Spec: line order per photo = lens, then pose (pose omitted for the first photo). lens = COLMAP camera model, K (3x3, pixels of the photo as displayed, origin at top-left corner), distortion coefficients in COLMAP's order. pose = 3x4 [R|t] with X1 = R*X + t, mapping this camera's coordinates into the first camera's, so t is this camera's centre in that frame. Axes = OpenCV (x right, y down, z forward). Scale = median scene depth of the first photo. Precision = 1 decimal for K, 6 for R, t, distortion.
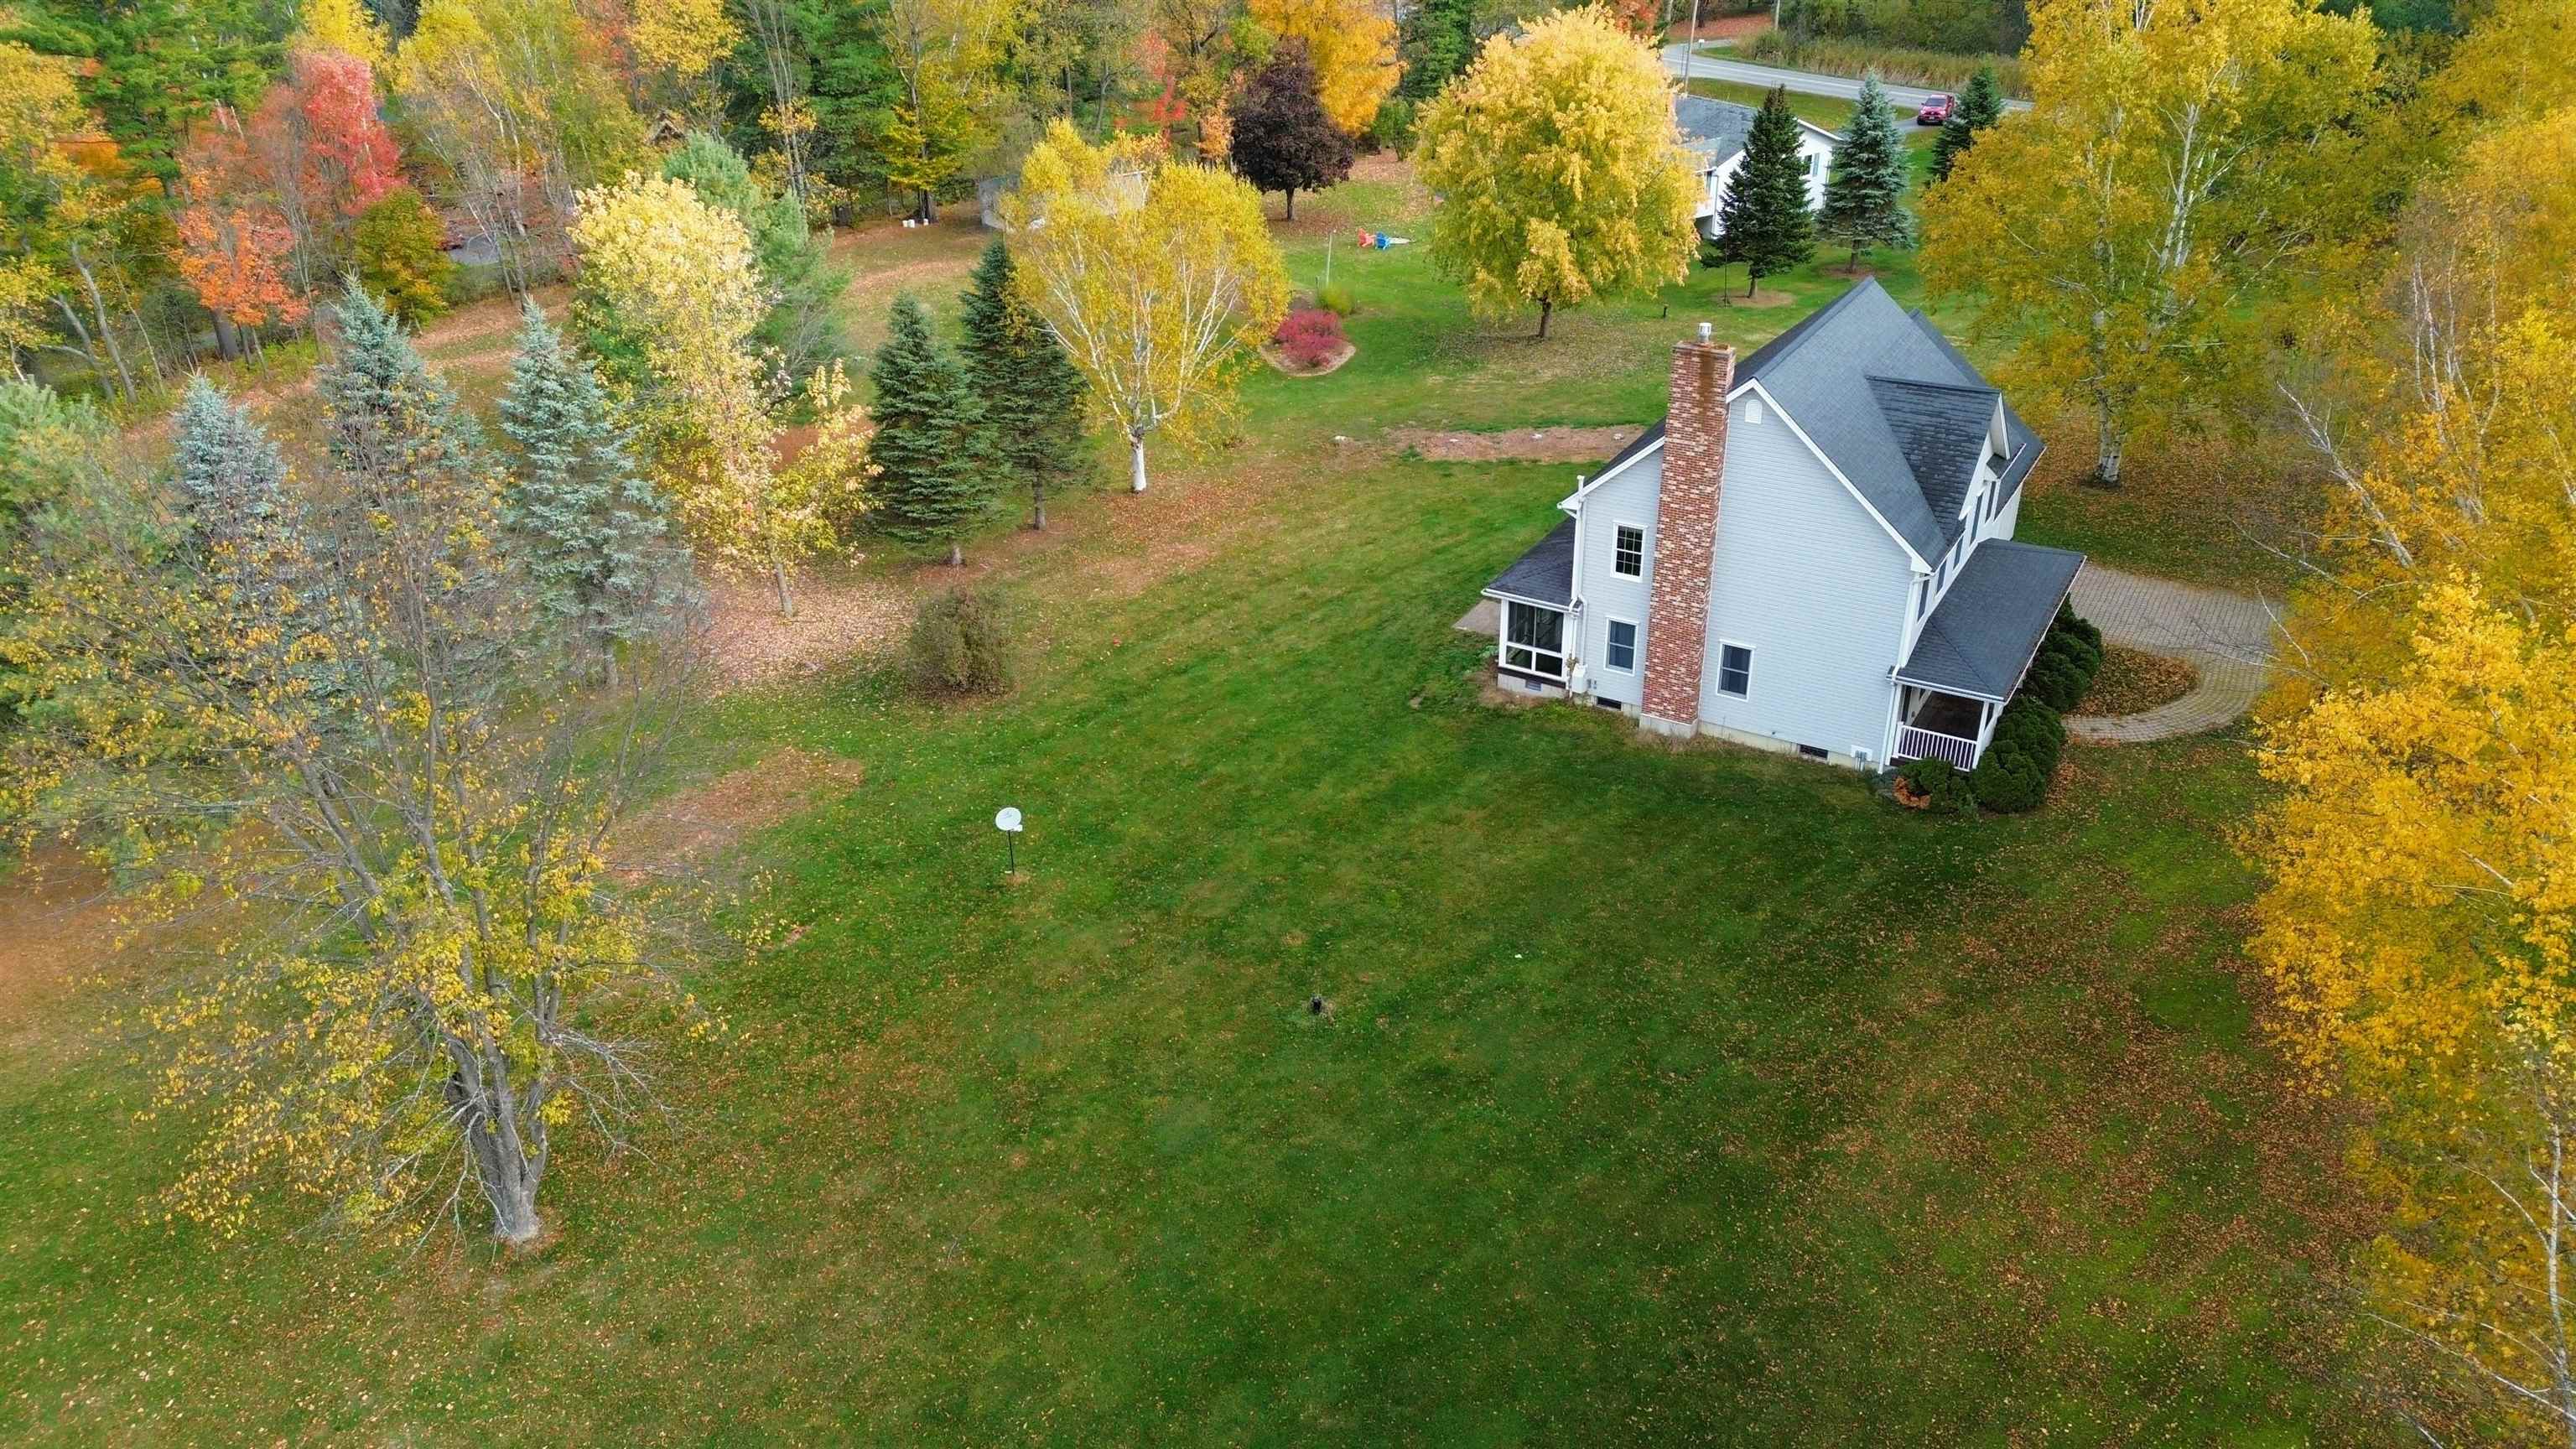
lens RADIAL K [[1794.9, 0, 1287.9], [0, 1794.9, 728.9], [0, 0, 1]] dist [0.089655, -0.005341]
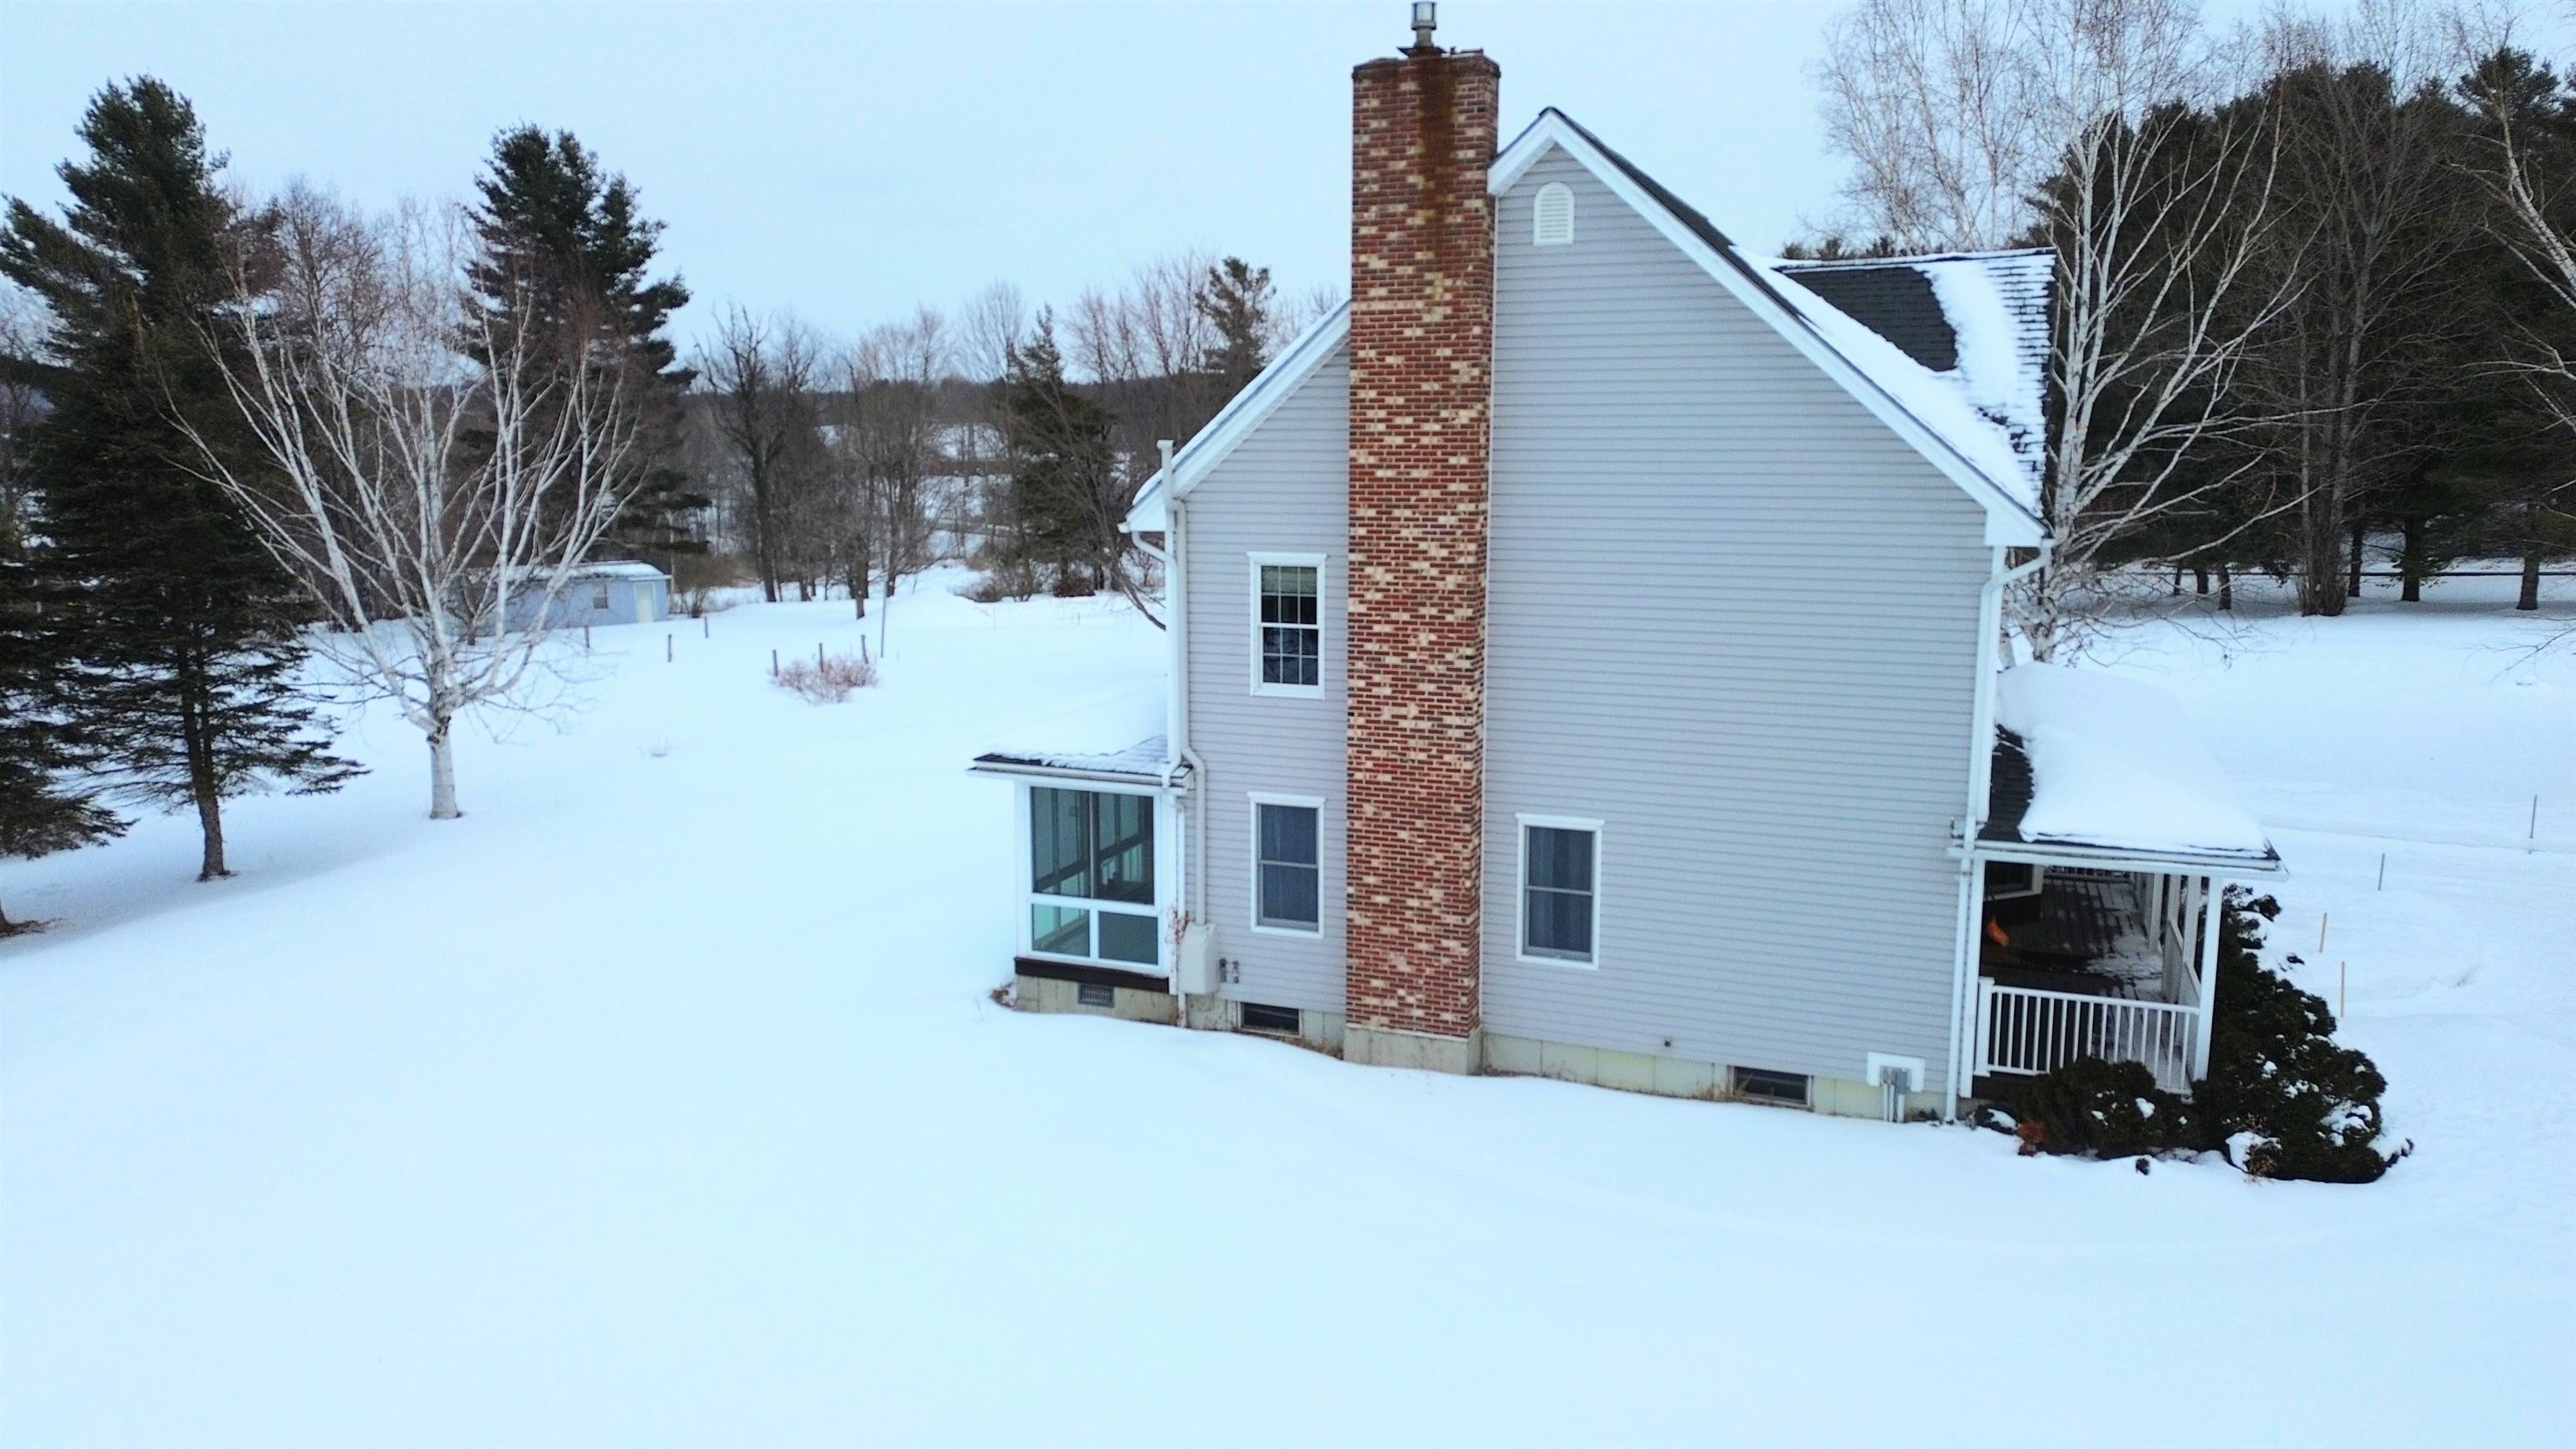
lens RADIAL K [[1794.9, 0, 1280.3], [0, 1794.9, 746.5], [0, 0, 1]] dist [0.089655, -0.005341]
pose [[0.986431, -0.005287, 0.164091, 0.118171], [0.058803, 0.944550, -0.323058, 0.065709], [-0.153284, 0.328324, 0.932045, 0.618835]]
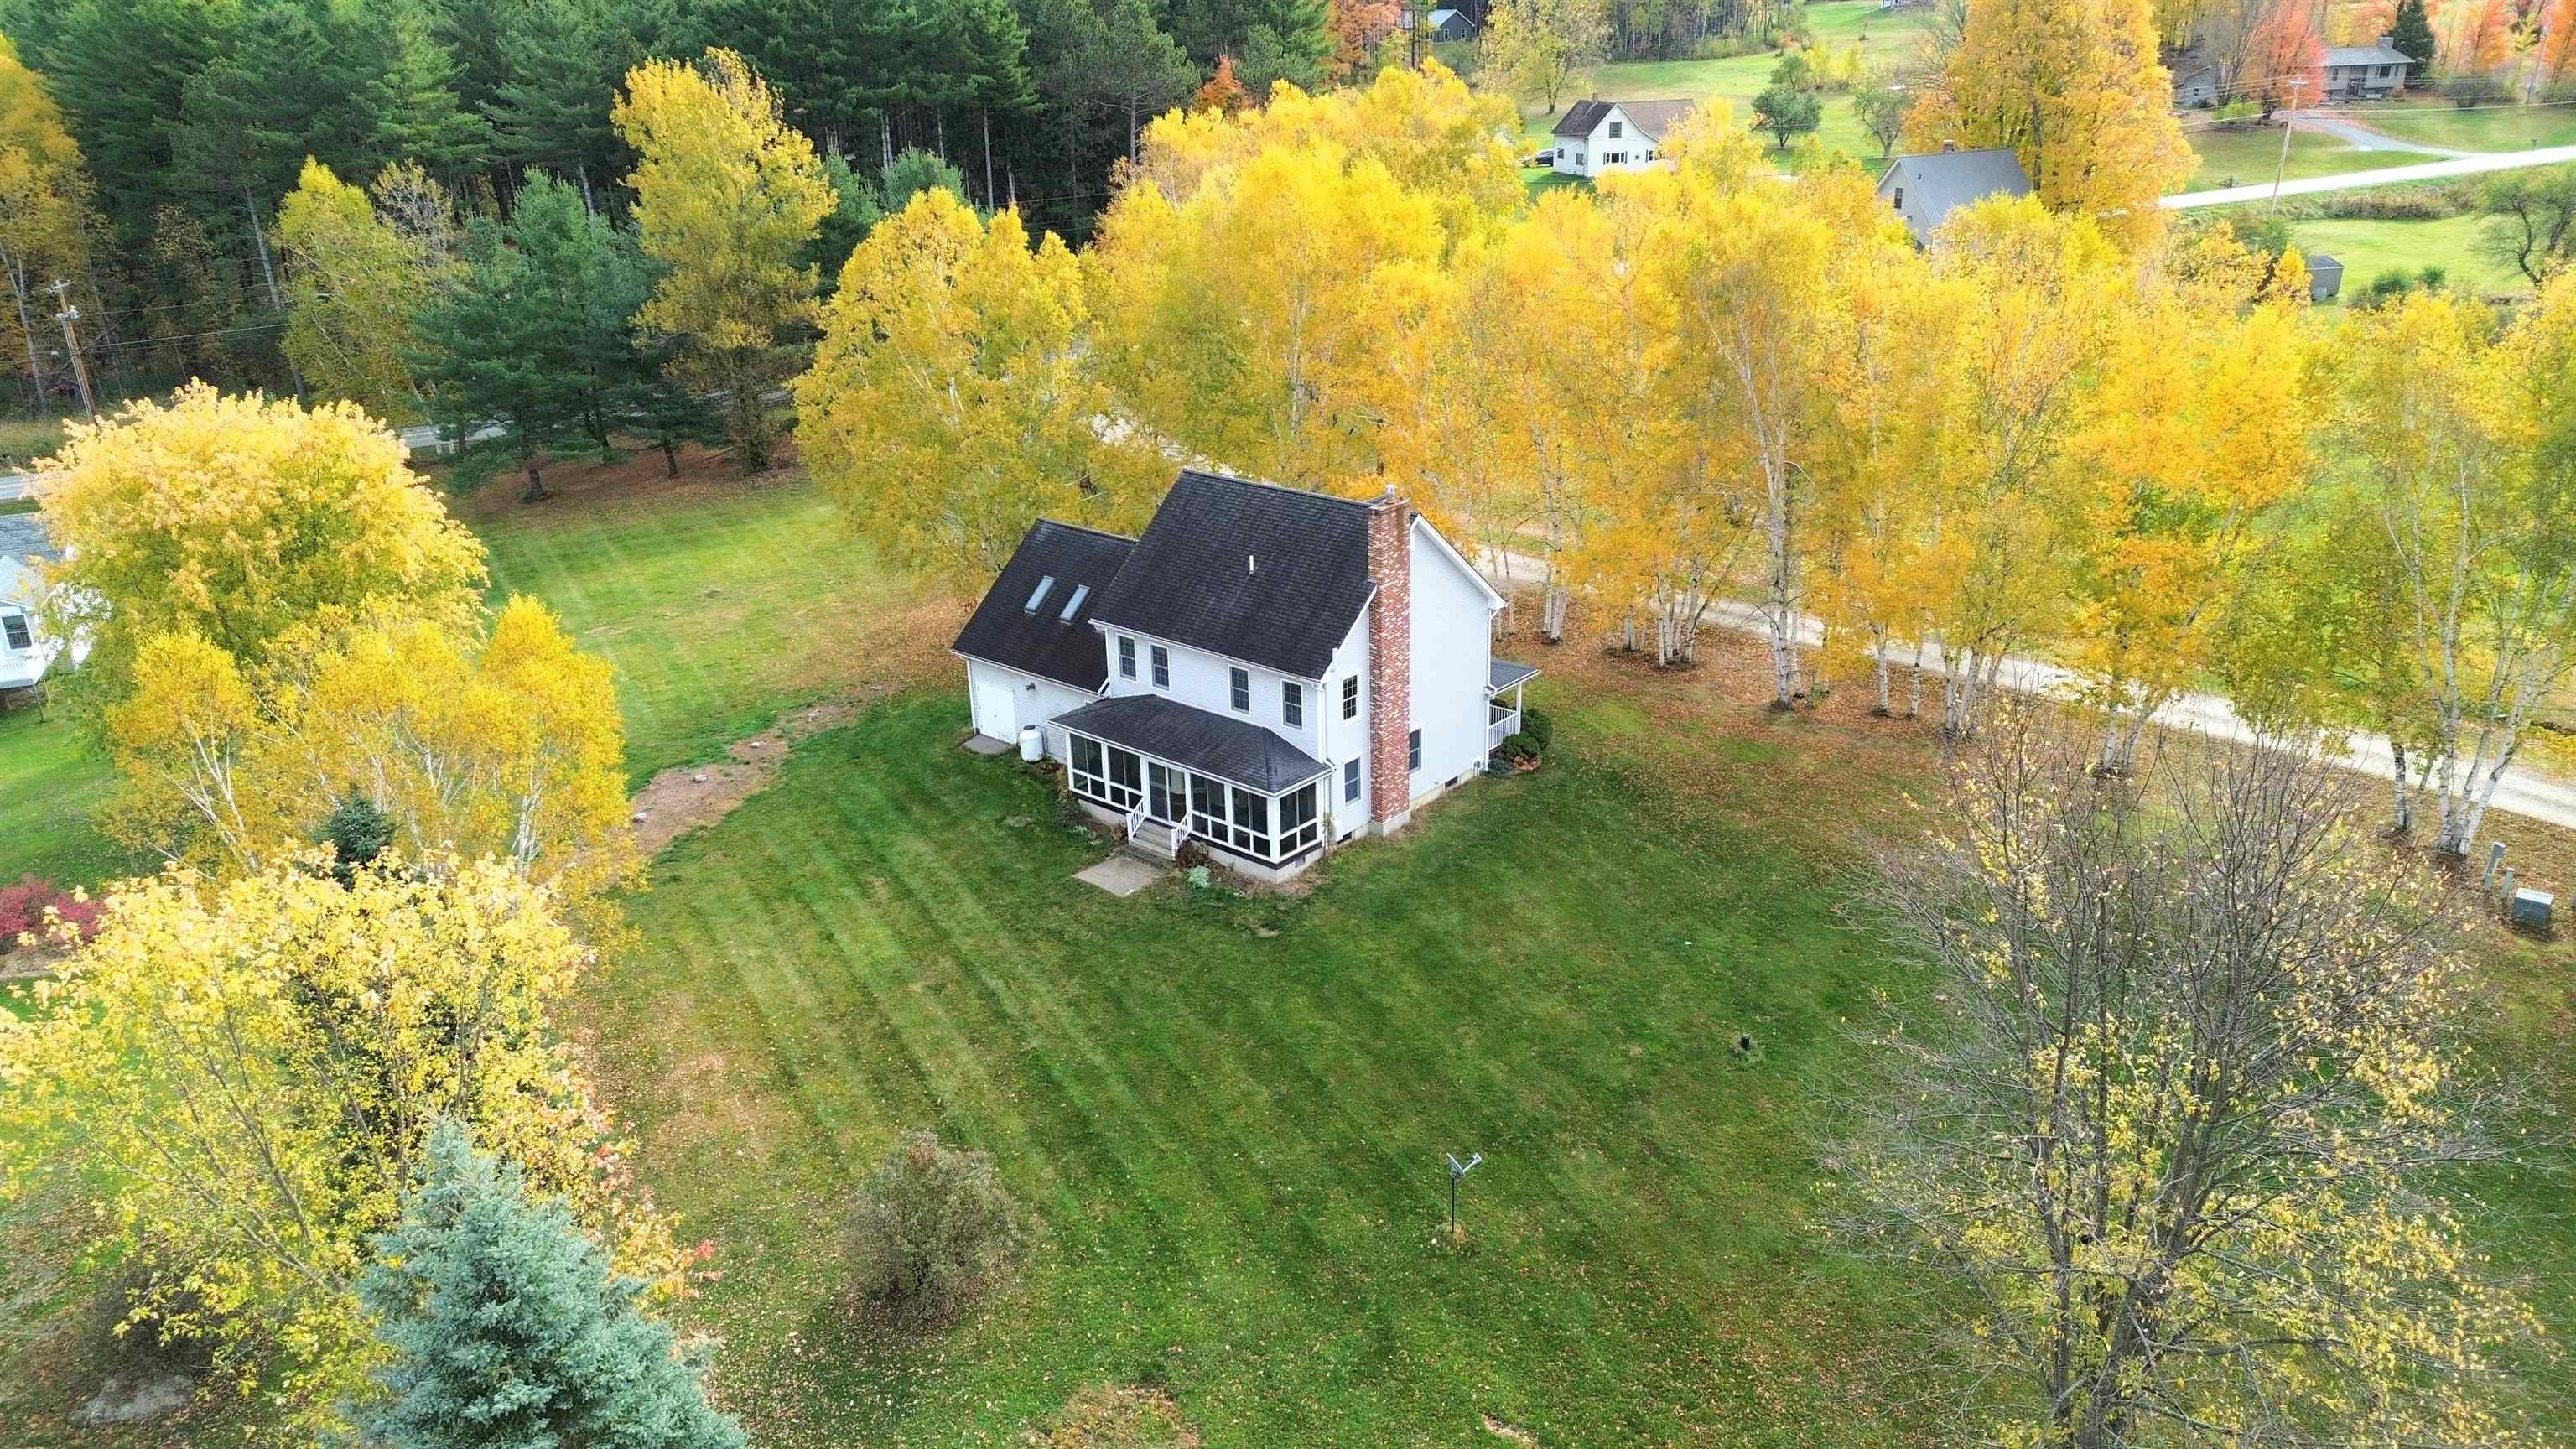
lens RADIAL K [[1794.9, 0, 1295.8], [0, 1794.9, 712.0], [0, 0, 1]] dist [0.089655, -0.005341]
pose [[0.172961, -0.334923, 0.926235, -0.900282], [0.490660, 0.844709, 0.213820, -0.358876], [-0.854012, 0.417484, 0.310435, 0.678262]]
